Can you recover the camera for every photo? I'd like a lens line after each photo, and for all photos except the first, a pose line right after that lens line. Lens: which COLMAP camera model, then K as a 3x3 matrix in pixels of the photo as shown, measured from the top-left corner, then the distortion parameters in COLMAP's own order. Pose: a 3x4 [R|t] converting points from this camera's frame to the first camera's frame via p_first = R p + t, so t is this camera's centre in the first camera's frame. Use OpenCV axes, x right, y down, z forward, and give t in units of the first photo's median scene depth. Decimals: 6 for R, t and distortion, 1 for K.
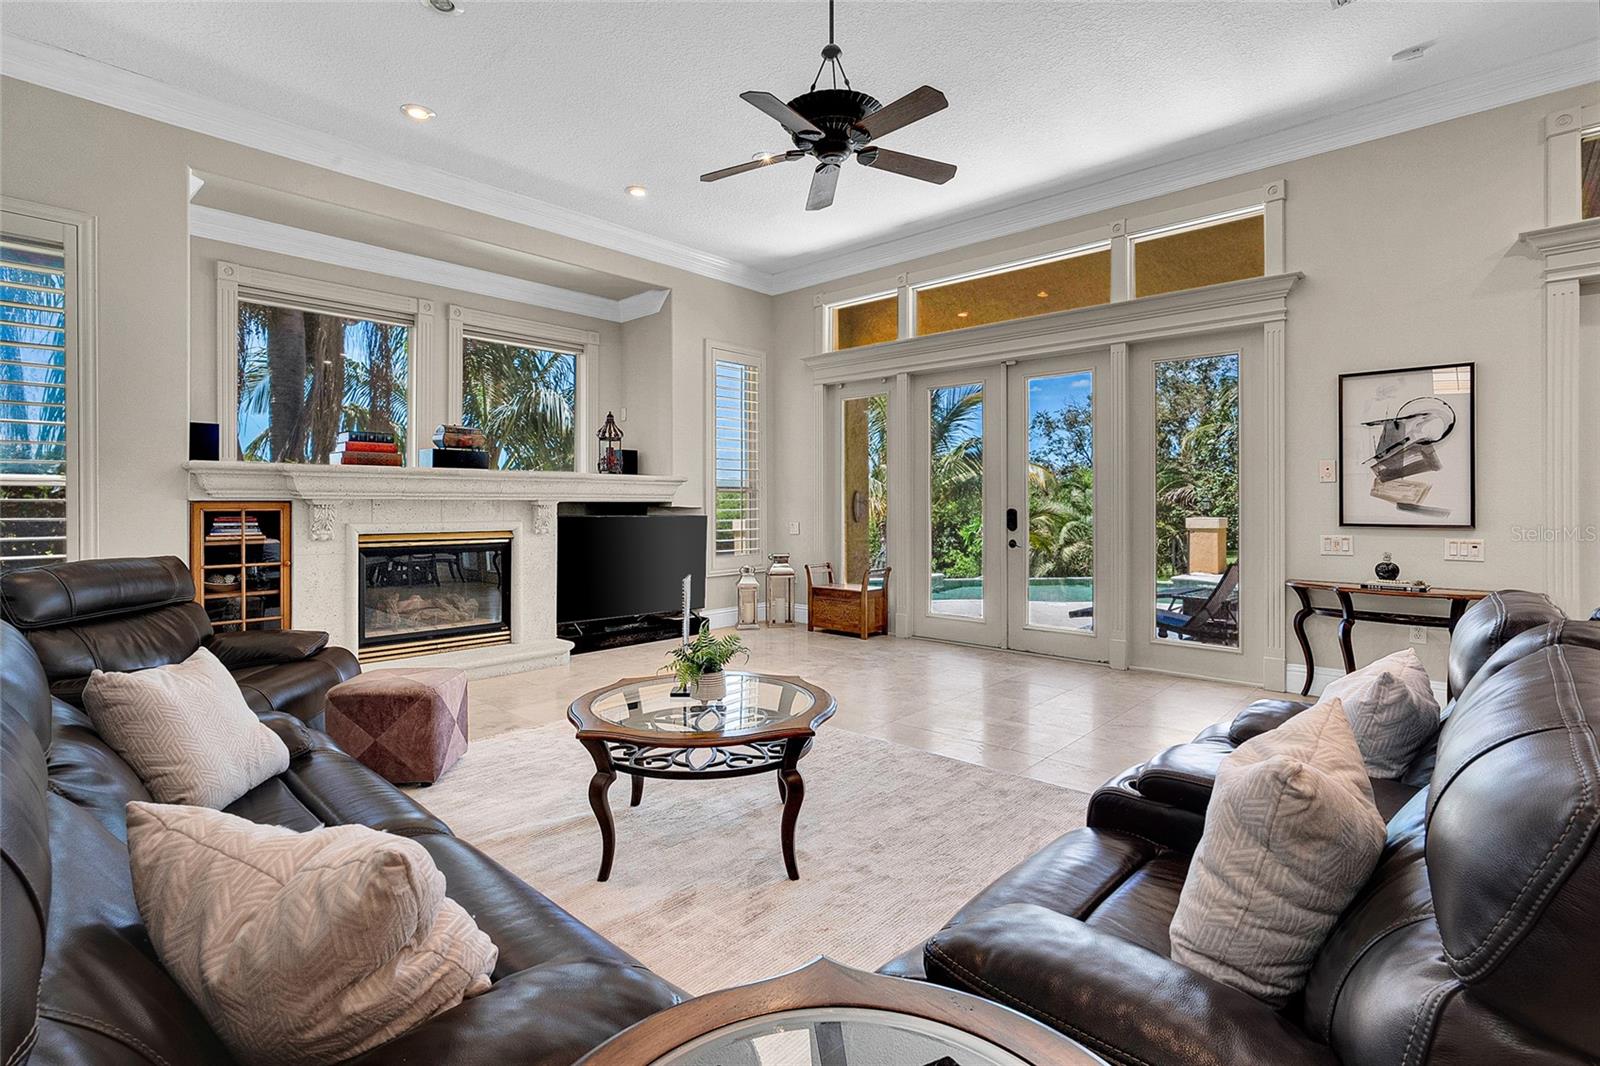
lens RADIAL K [[756.3, 0, 793.2], [0, 756.3, 501.1], [0, 0, 1]] dist [-0.019273, 0.007560]
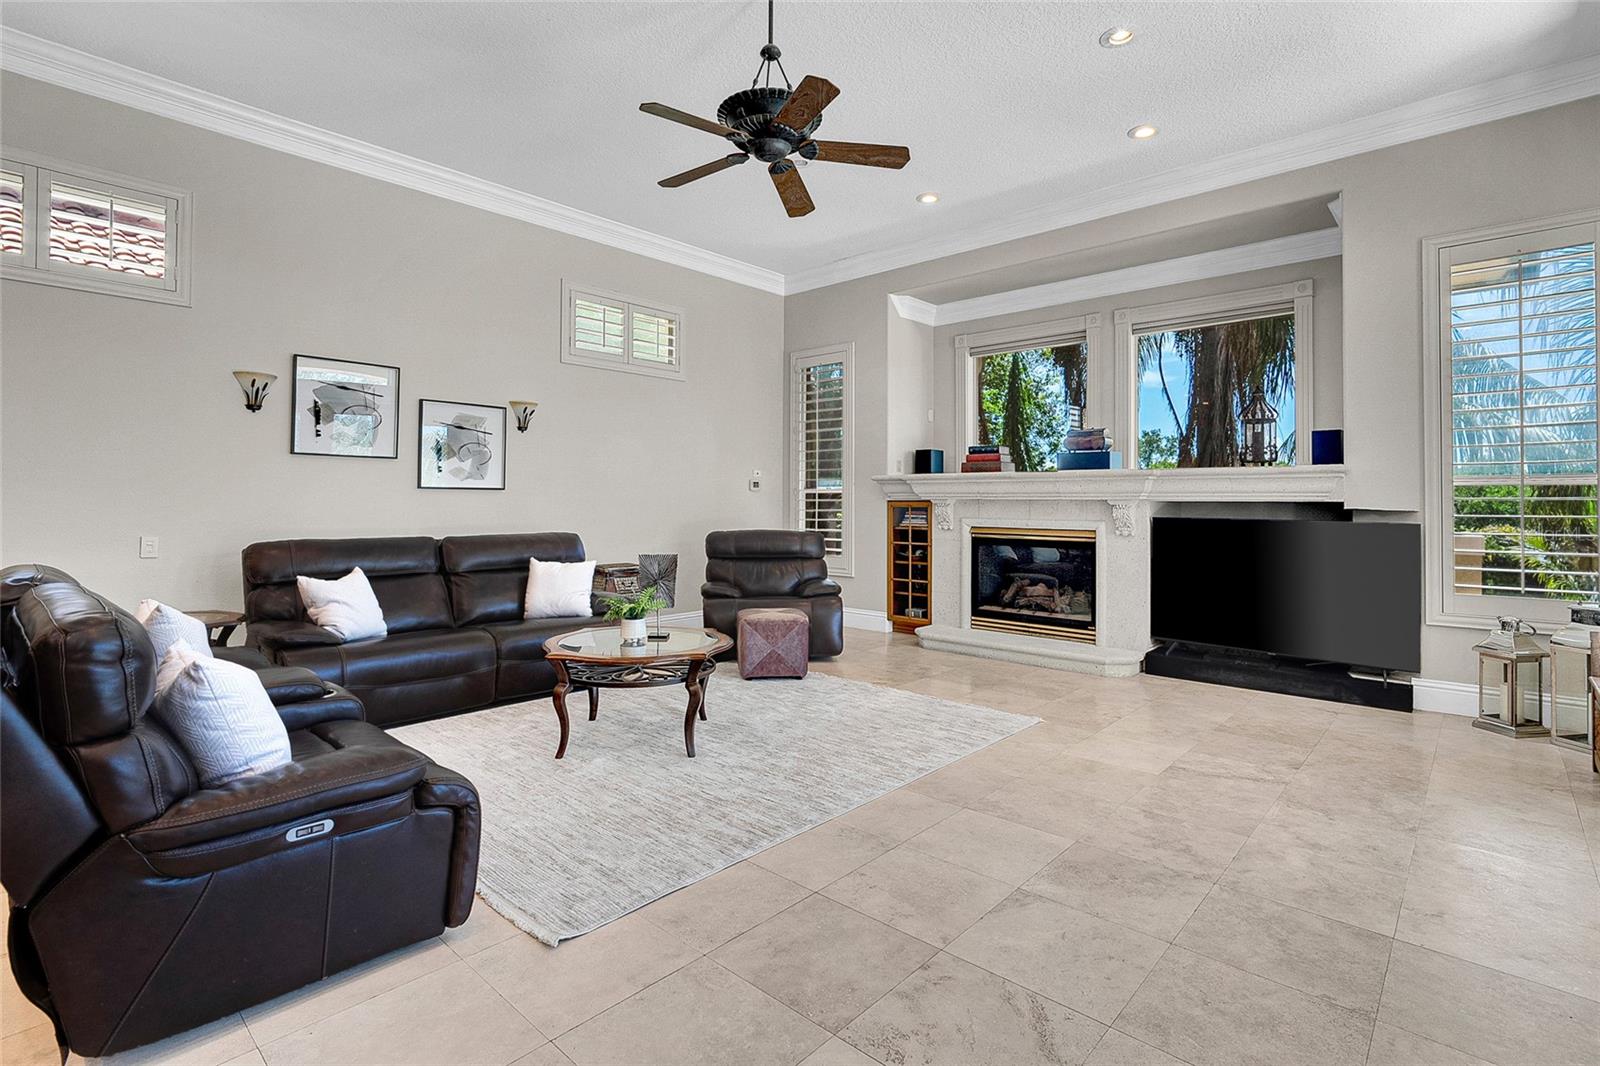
lens RADIAL K [[758.6, 0, 802.7], [0, 758.6, 492.5], [0, 0, 1]] dist [-0.019671, 0.006515]
pose [[0.006068, -0.012150, -0.999908, 0.634372], [-0.002230, 0.999924, -0.012163, 0.002059], [0.999979, 0.002304, 0.006041, 0.626204]]
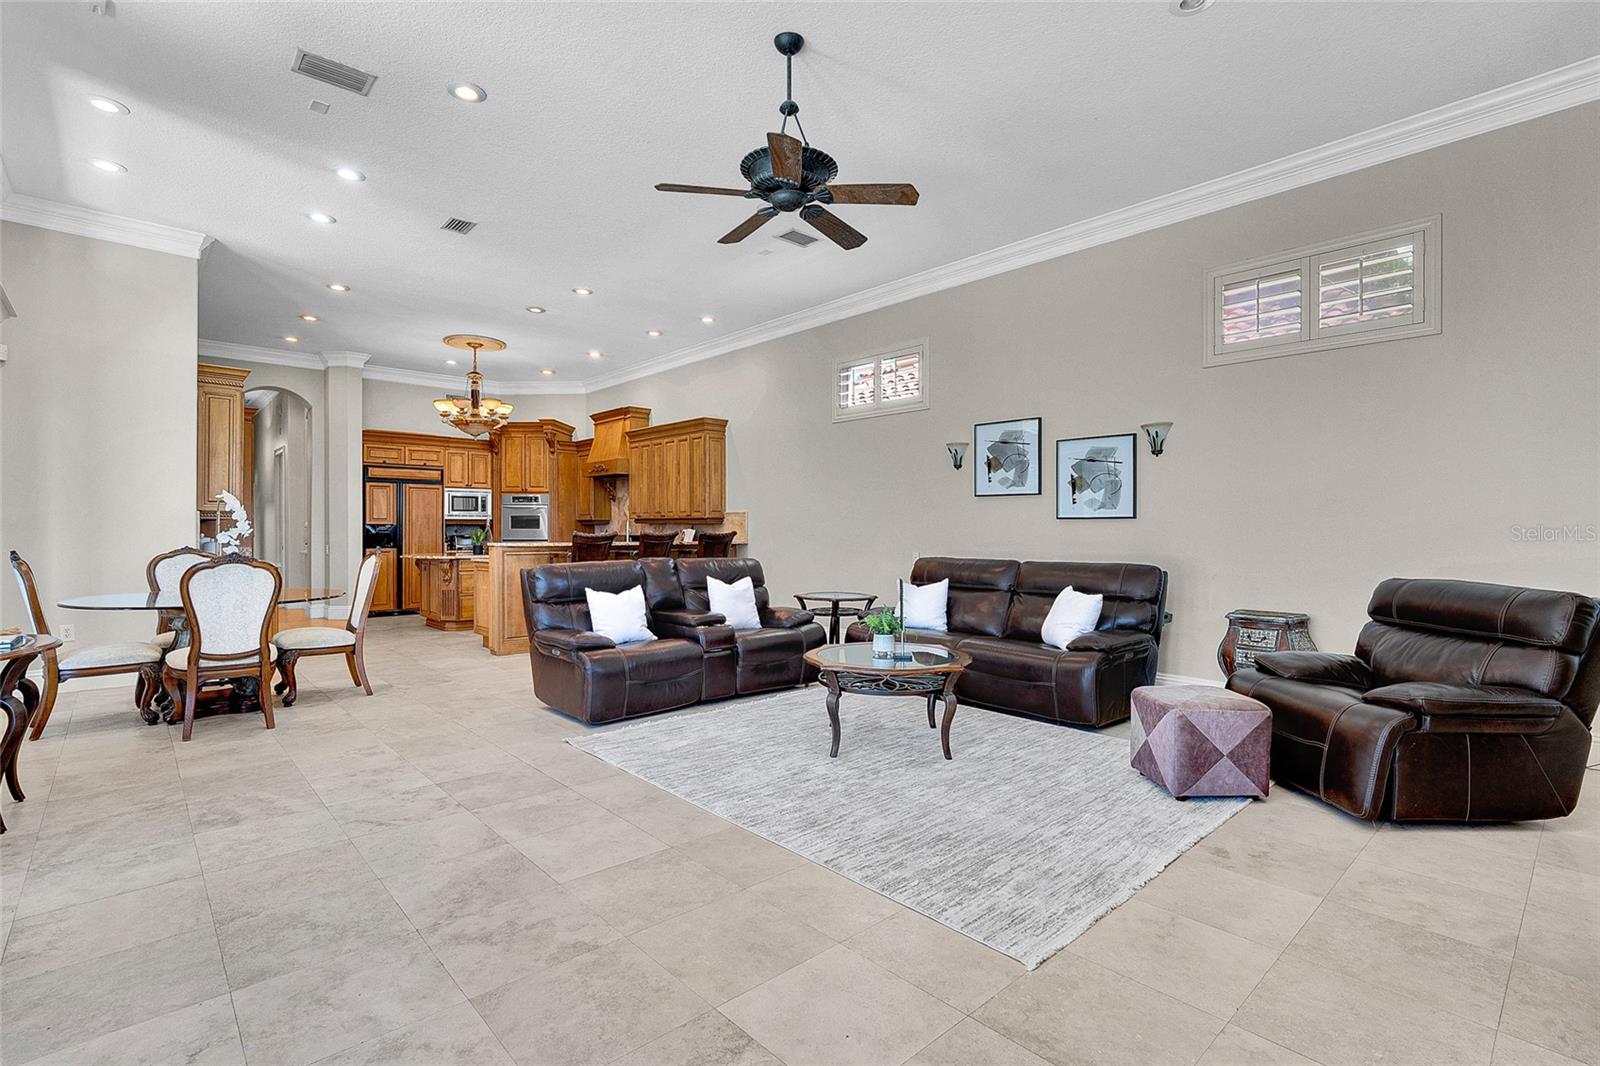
lens RADIAL K [[751.3, 0, 796.9], [0, 751.3, 532.3], [0, 0, 1]] dist [-0.016650, 0.007874]
pose [[-0.996183, 0.000528, 0.087286, -0.028851], [0.000607, 0.999999, 0.000870, 0.003934], [-0.087285, 0.000920, -0.996183, 1.242015]]
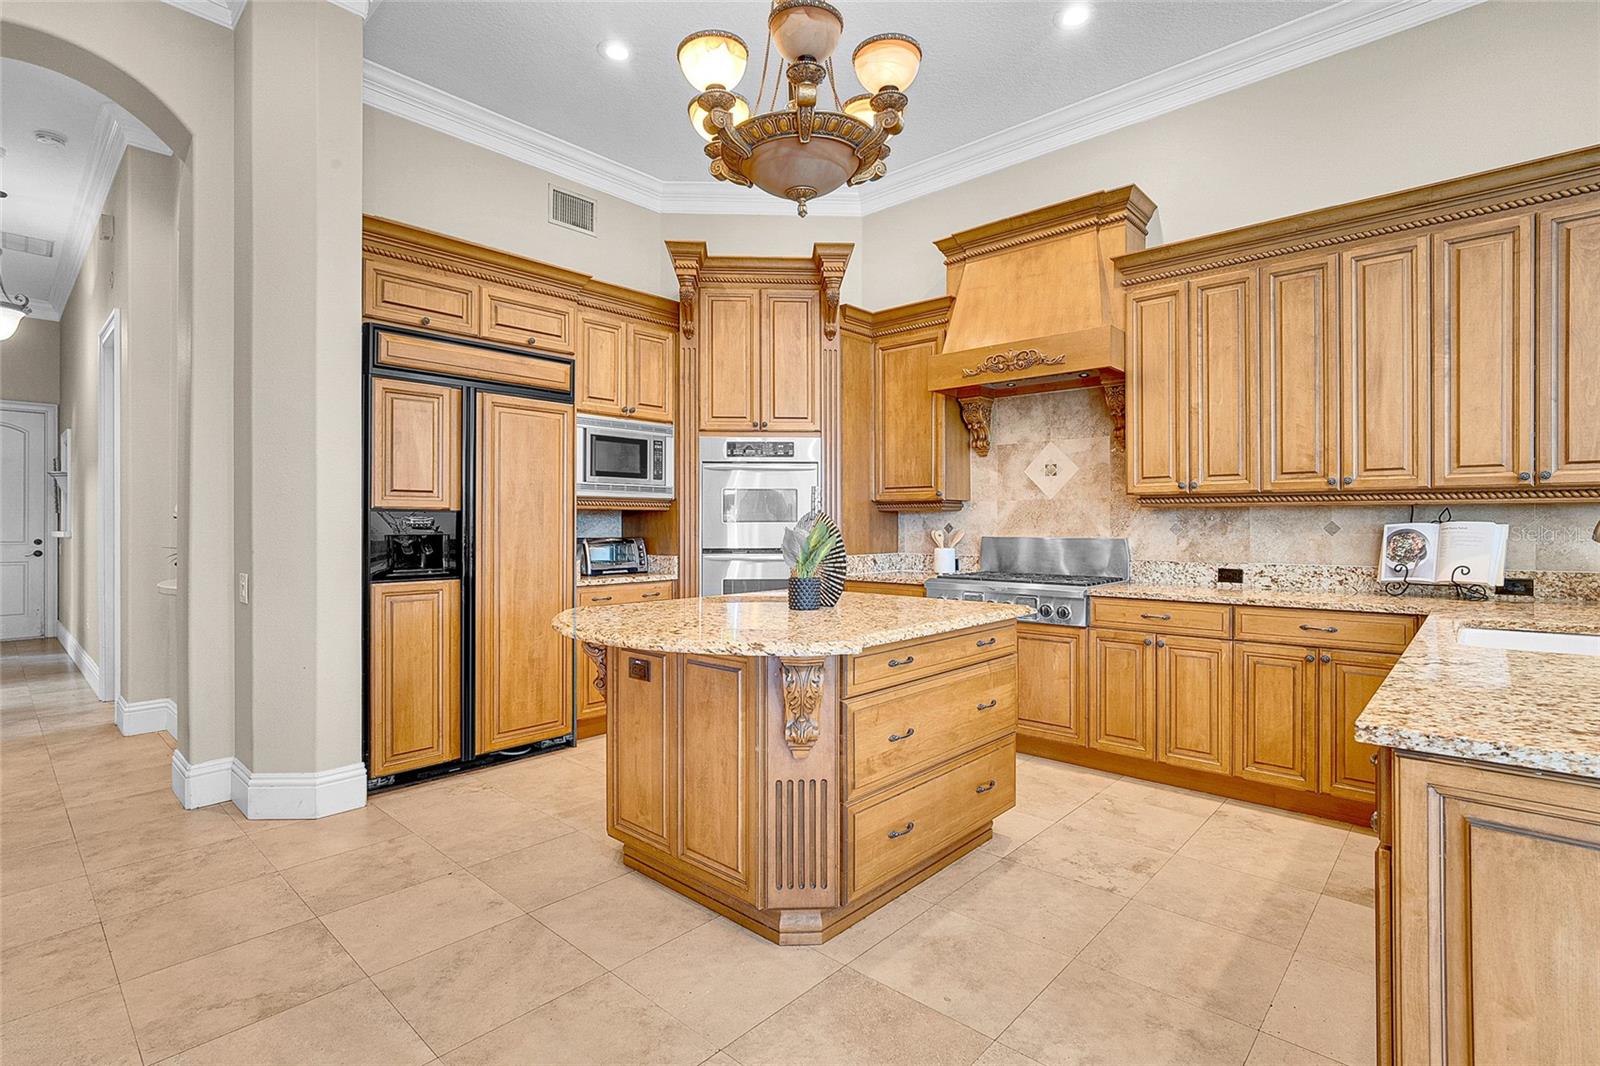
lens RADIAL K [[751.3, 0, 796.9], [0, 751.3, 532.3], [0, 0, 1]] dist [-0.016650, 0.007874]
pose [[-0.999968, 0.002282, -0.007699, 0.858460], [0.002211, 0.999954, 0.009287, -0.000791], [0.007720, 0.009269, -0.999927, 0.095087]]
